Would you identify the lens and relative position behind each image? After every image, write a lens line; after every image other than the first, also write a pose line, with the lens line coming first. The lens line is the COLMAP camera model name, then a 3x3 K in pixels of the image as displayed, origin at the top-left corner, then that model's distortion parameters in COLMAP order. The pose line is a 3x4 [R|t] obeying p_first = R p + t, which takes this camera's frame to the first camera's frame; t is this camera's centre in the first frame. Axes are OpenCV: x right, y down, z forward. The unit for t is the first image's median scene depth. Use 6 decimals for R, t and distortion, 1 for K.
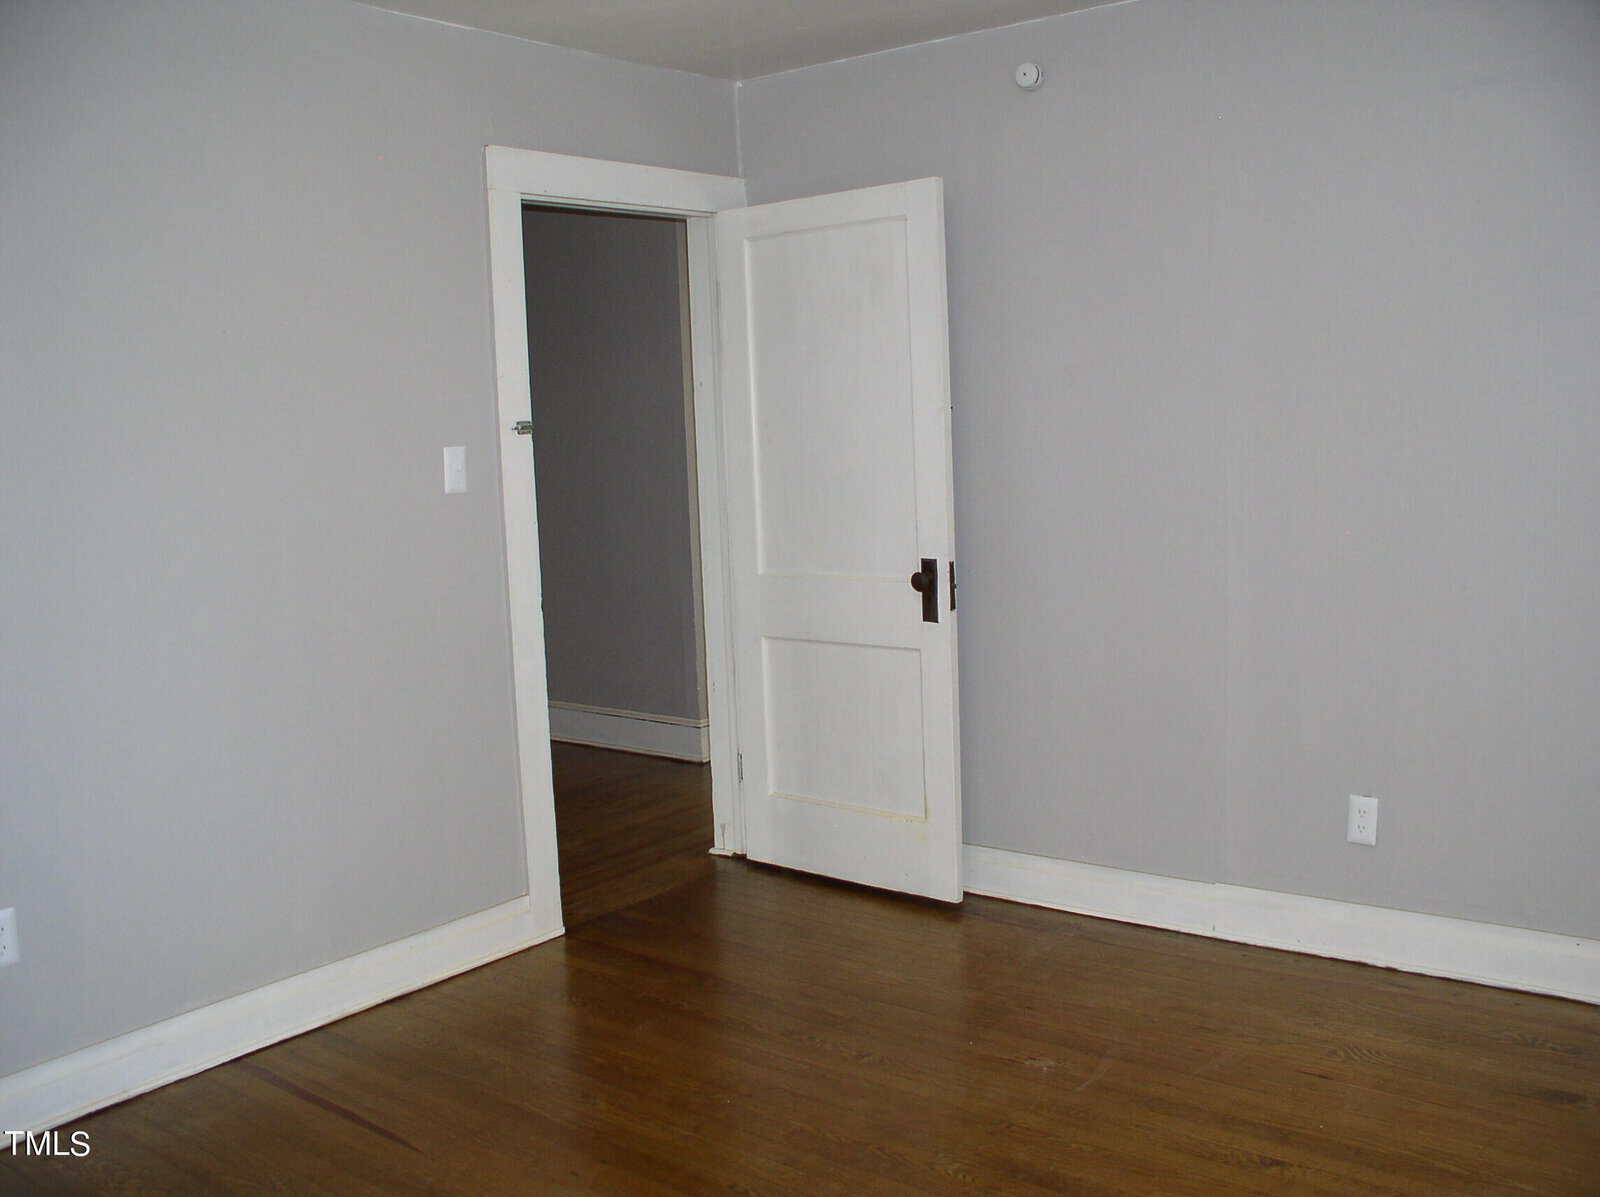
lens RADIAL K [[1494.7, 0, 799.8], [0, 1494.7, 600.9], [0, 0, 1]] dist [-0.060027, 0.000000]
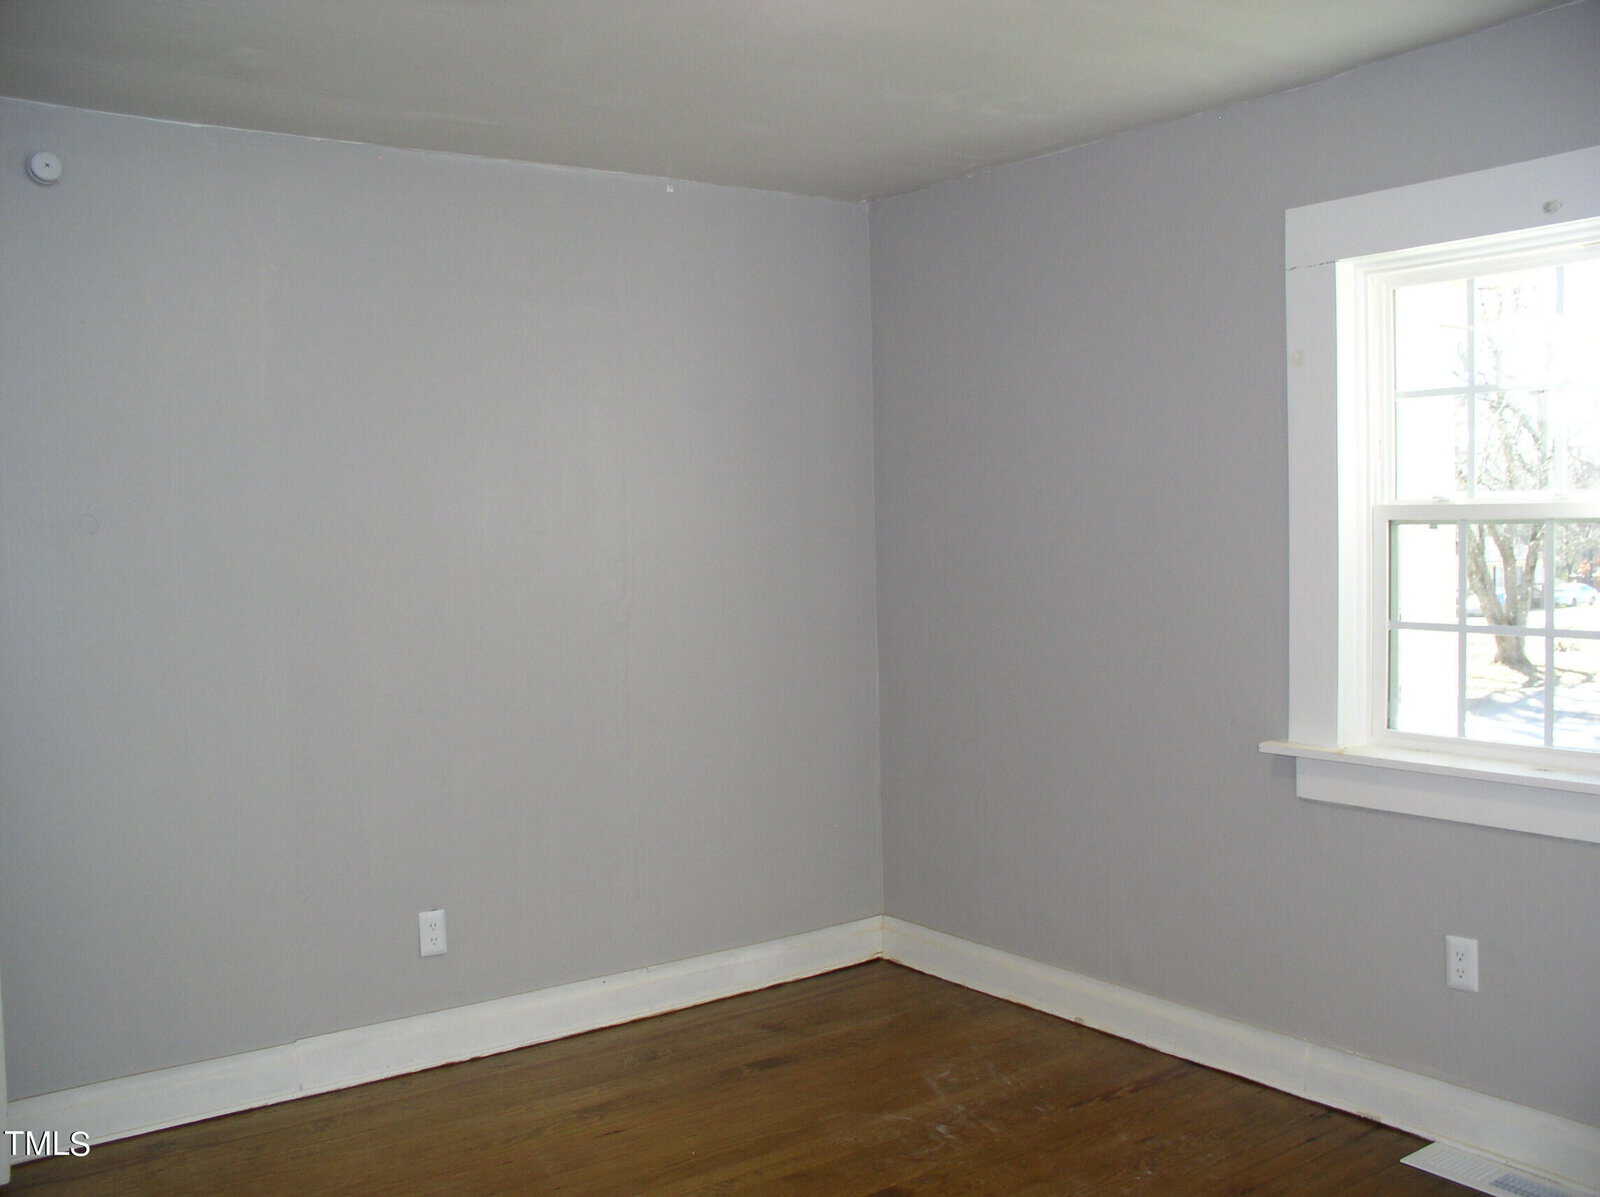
lens RADIAL K [[1494.7, 0, 796.8], [0, 1494.7, 593.1], [0, 0, 1]] dist [-0.060027, 0.000000]
pose [[0.262825, 0.002511, 0.964840, -0.606866], [0.116127, 0.992645, -0.034217, -0.031941], [-0.957830, 0.121037, 0.260601, 0.429691]]
